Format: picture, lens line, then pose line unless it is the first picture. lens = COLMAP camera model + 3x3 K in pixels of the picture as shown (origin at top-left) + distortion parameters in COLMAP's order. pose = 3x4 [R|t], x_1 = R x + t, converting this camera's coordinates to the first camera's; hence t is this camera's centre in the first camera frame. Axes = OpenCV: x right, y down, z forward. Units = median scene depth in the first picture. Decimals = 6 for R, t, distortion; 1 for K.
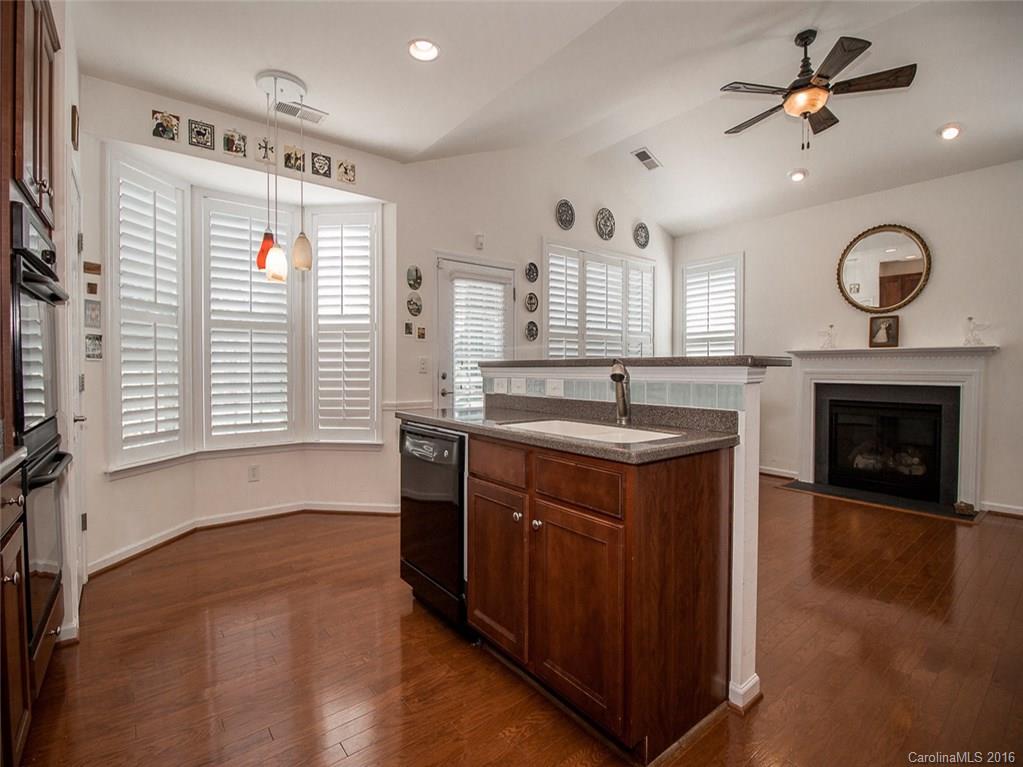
lens RADIAL K [[480.4, 0, 513.9], [0, 480.4, 382.4], [0, 0, 1]] dist [-0.008550, -0.004623]
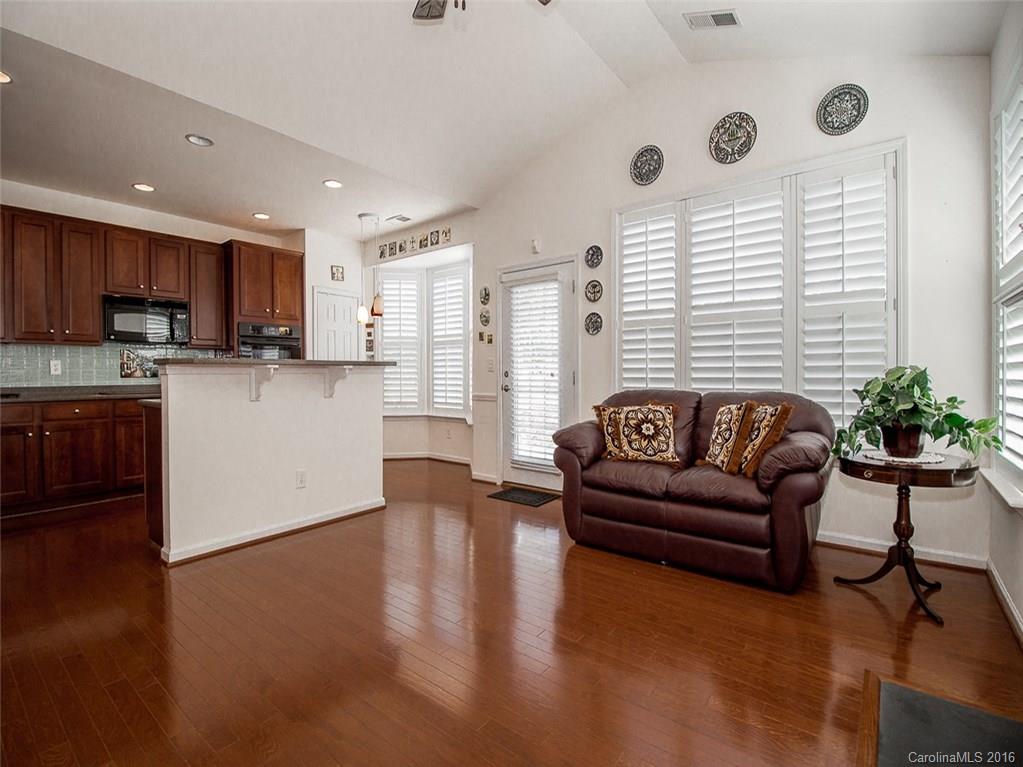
lens RADIAL K [[480.4, 0, 503.0], [0, 480.4, 381.0], [0, 0, 1]] dist [-0.008550, -0.004623]
pose [[0.206570, 0.018578, -0.978255, 1.015656], [-0.021034, 0.999673, 0.014543, -0.013840], [0.978206, 0.017573, 0.206894, 0.777114]]
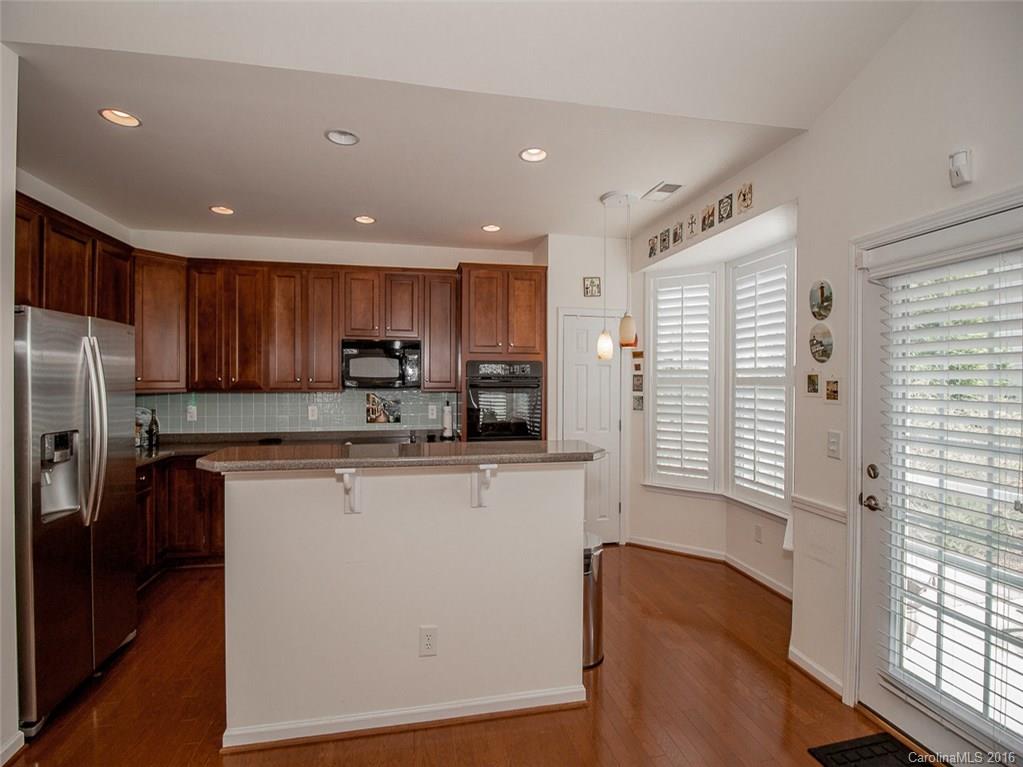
lens RADIAL K [[480.4, 0, 500.3], [0, 480.4, 379.4], [0, 0, 1]] dist [-0.008550, -0.004623]
pose [[-0.470966, 0.001401, -0.882150, 0.516176], [-0.024329, 0.999598, 0.014576, -0.114077], [0.881816, 0.028326, -0.470743, 0.912899]]
